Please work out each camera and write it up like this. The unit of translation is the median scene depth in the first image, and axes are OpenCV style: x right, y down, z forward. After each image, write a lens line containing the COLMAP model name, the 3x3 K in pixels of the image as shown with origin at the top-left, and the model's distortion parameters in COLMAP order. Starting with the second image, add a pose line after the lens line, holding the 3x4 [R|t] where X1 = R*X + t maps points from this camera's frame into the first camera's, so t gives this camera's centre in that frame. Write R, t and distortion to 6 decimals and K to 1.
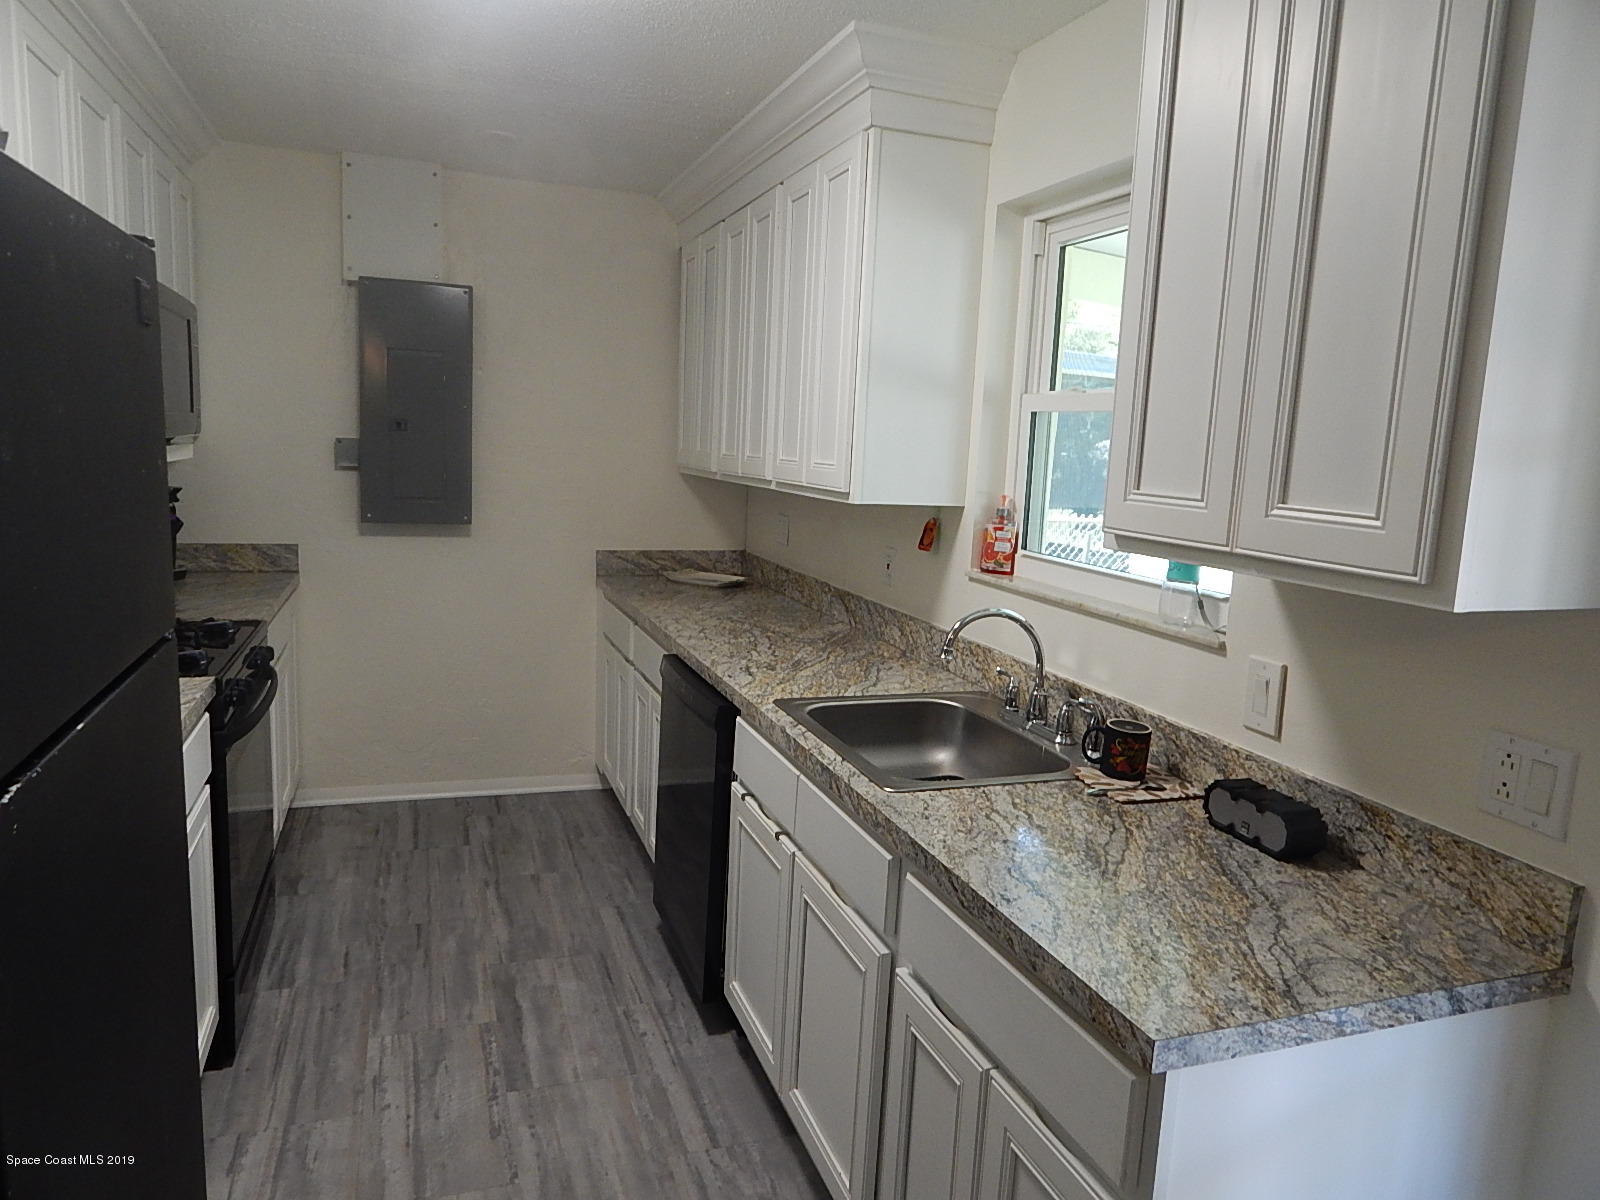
lens RADIAL K [[1053.8, 0, 802.7], [0, 1053.8, 592.8], [0, 0, 1]] dist [0.003096, -0.007890]
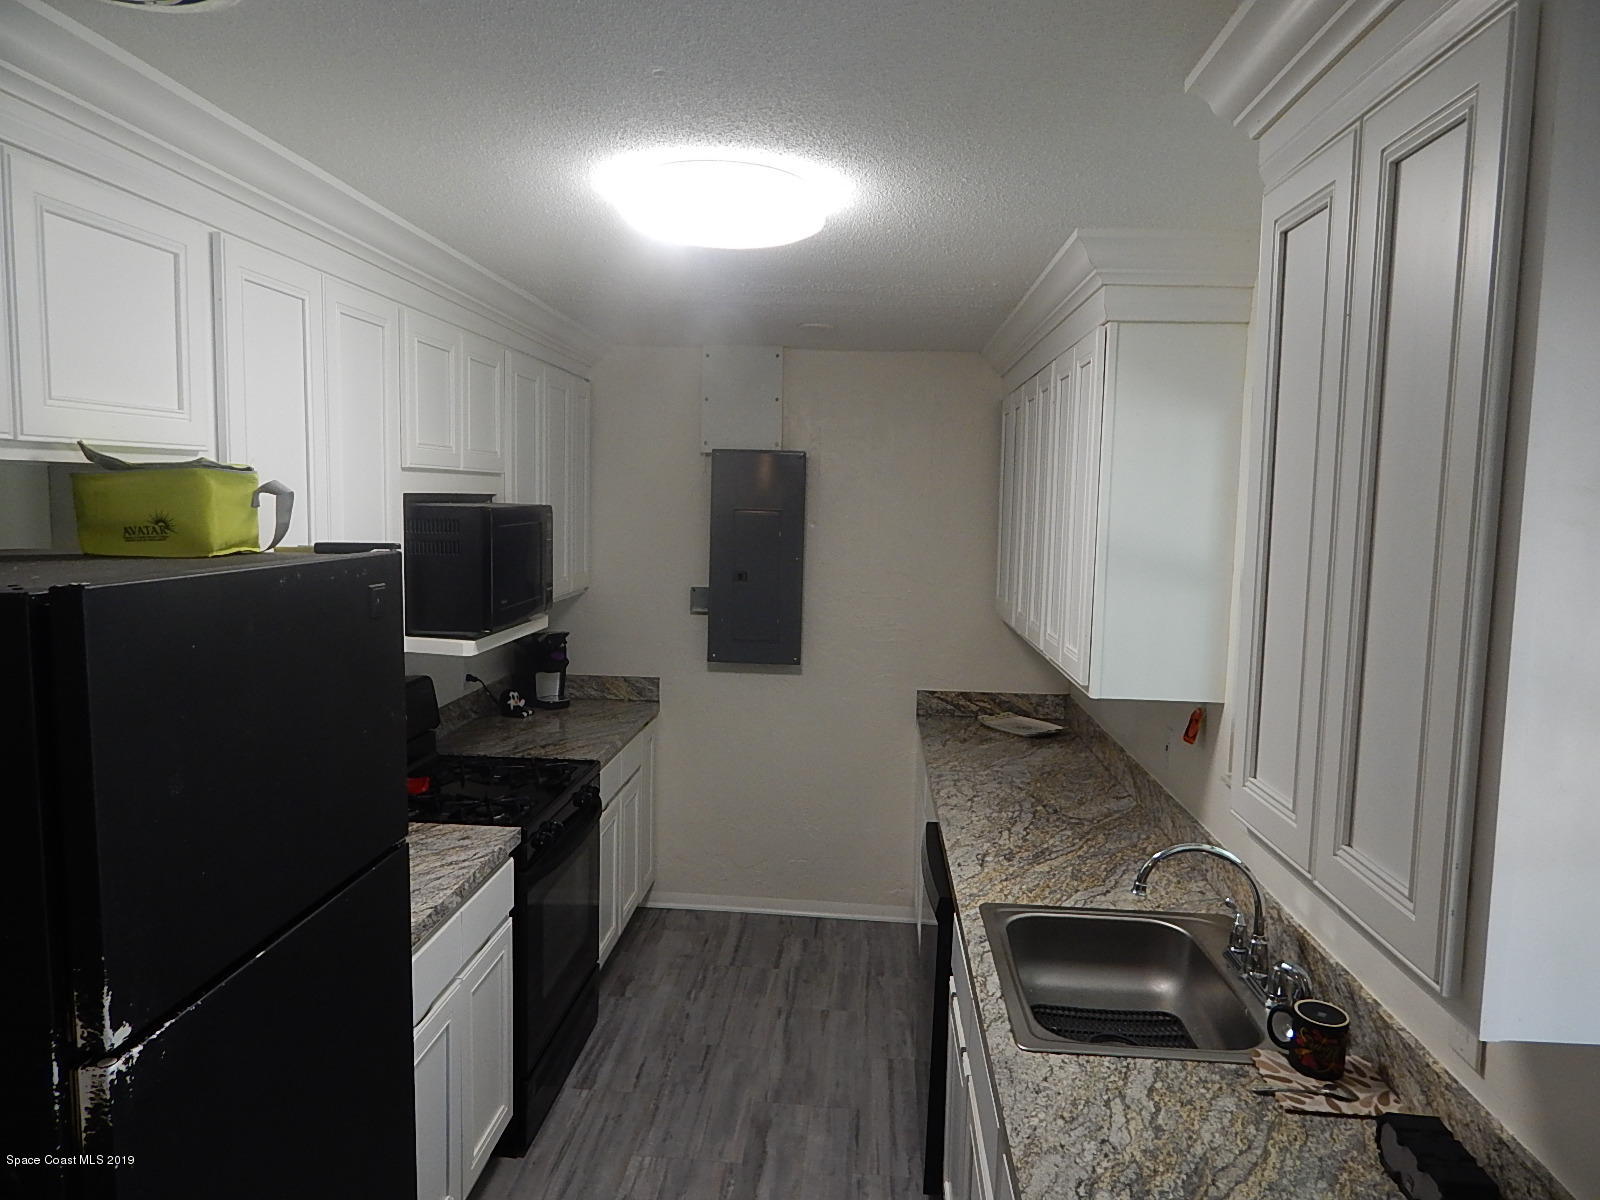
lens RADIAL K [[1053.8, 0, 800.1], [0, 1053.8, 594.9], [0, 0, 1]] dist [0.003096, -0.007890]
pose [[0.914441, 0.012478, -0.404527, 0.205018], [-0.040402, 0.997346, -0.060565, -0.116410], [0.402698, 0.071727, 0.912518, 0.001955]]
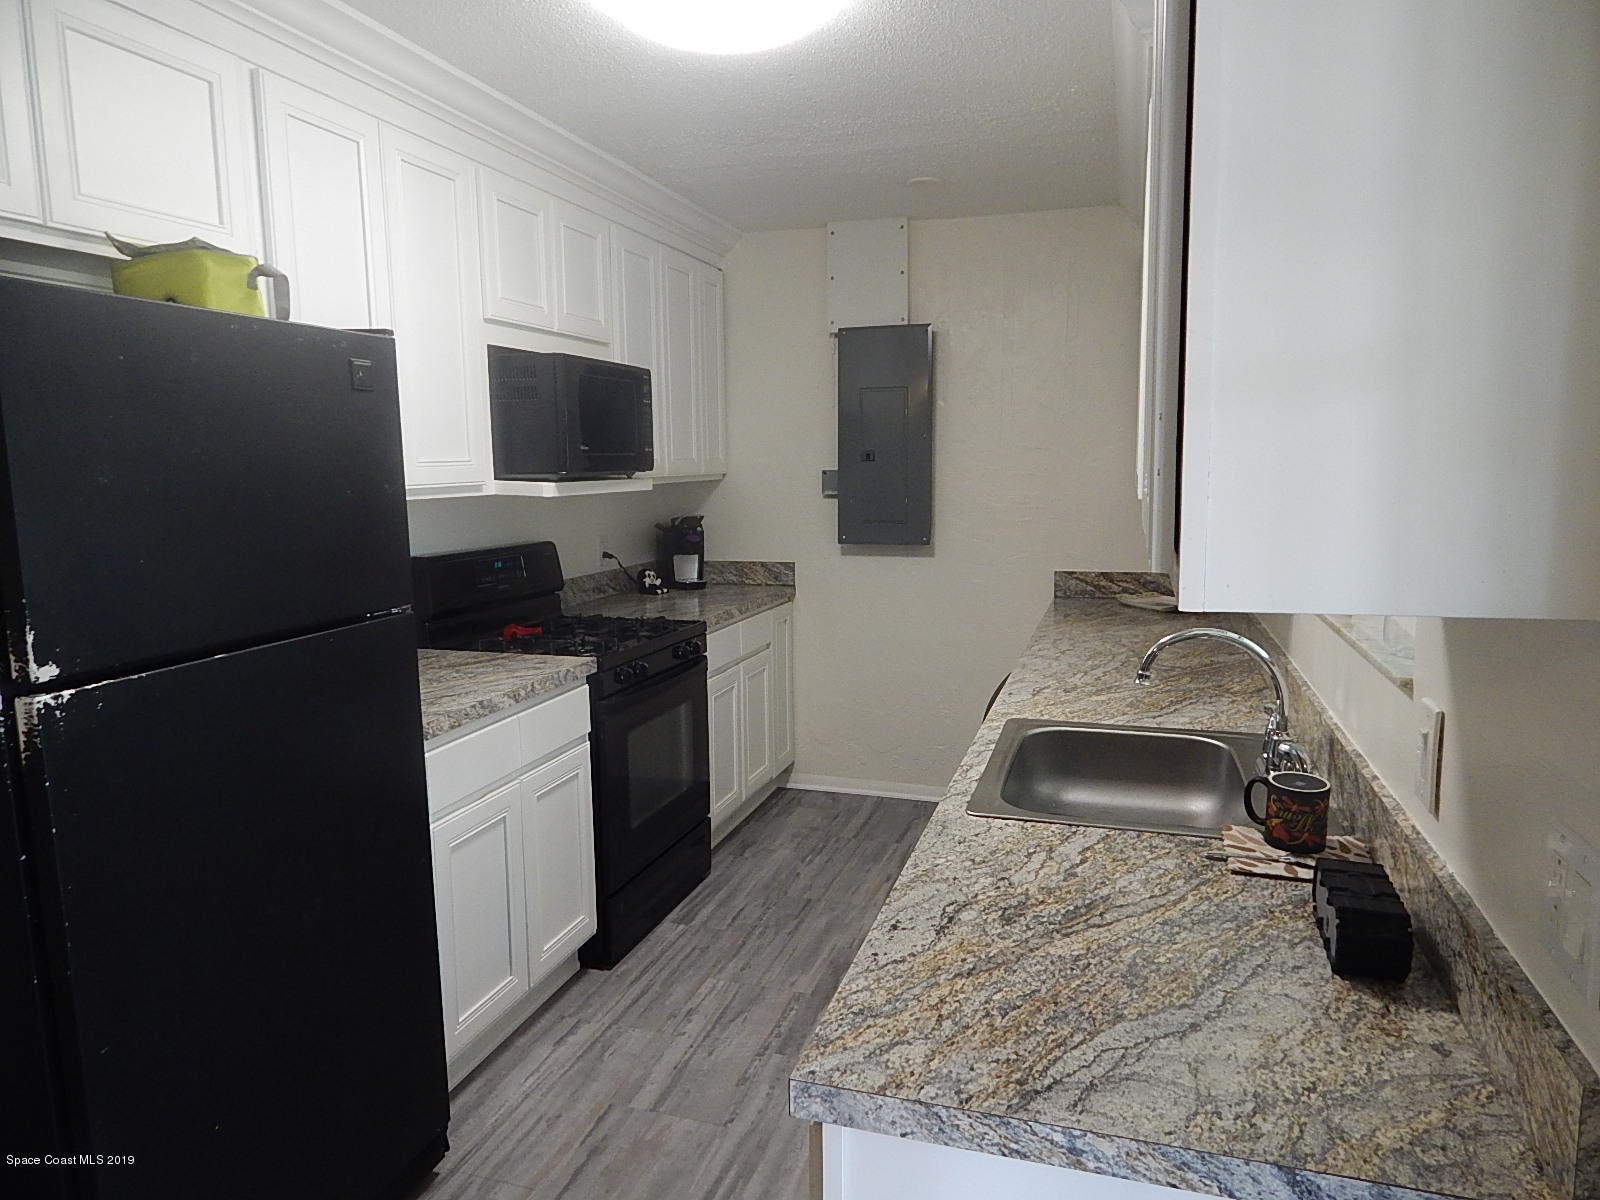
lens RADIAL K [[1053.8, 0, 799.2], [0, 1053.8, 594.3], [0, 0, 1]] dist [0.003096, -0.007890]
pose [[0.793520, 0.022474, -0.608130, 0.378996], [-0.040334, 0.999063, -0.015709, 0.011939], [0.607207, 0.036994, 0.793682, 0.120440]]
